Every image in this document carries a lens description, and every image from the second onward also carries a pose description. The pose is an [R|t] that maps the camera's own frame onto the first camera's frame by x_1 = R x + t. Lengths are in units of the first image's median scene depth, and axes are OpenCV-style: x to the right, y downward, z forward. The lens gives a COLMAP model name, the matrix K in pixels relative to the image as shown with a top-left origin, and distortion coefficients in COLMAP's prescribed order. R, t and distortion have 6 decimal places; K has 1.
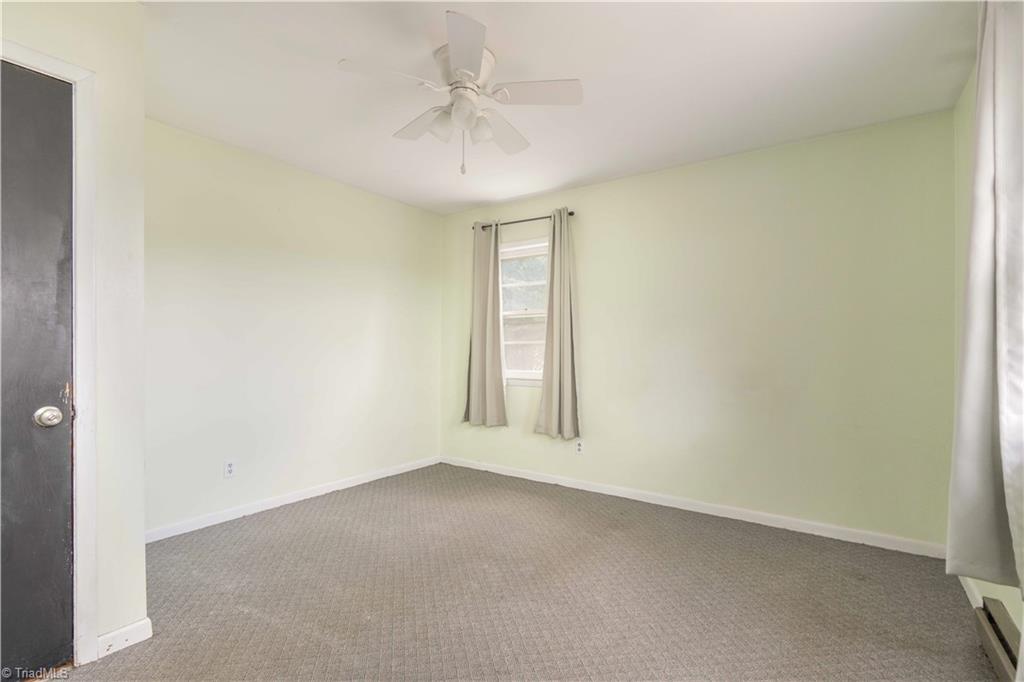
lens RADIAL K [[477.1, 0, 511.6], [0, 477.1, 346.2], [0, 0, 1]] dist [-0.002599, 0.000011]
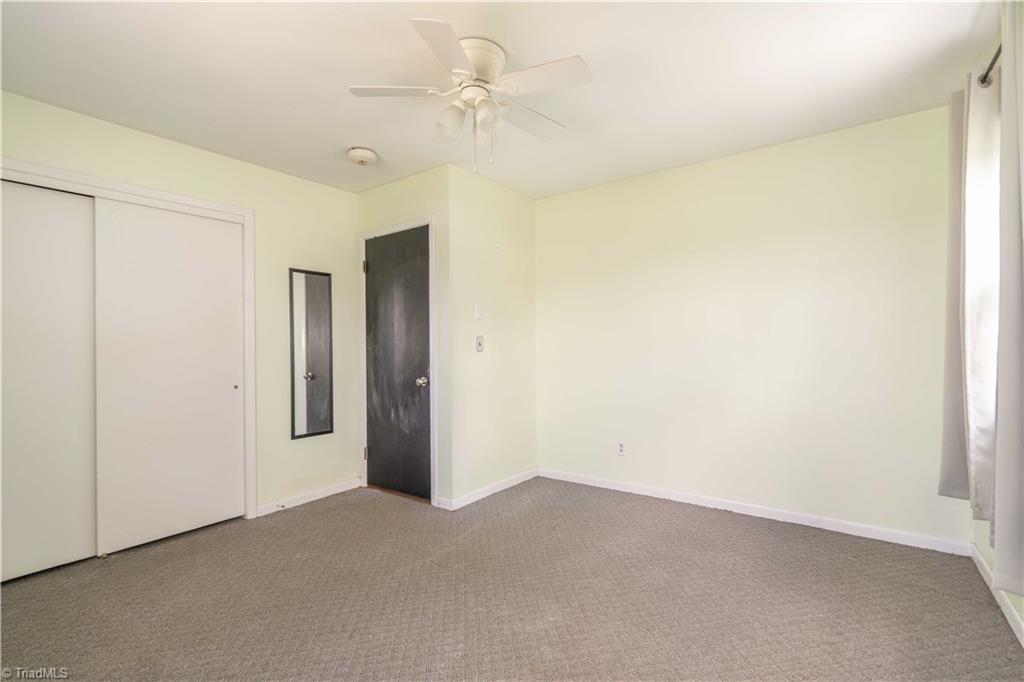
lens RADIAL K [[477.1, 0, 511.6], [0, 477.1, 346.2], [0, 0, 1]] dist [-0.002599, 0.000011]
pose [[-0.023828, 0.012577, -0.999637, 0.691161], [0.018868, 0.999748, 0.012129, -0.021133], [0.999538, -0.018572, -0.024060, 0.859220]]
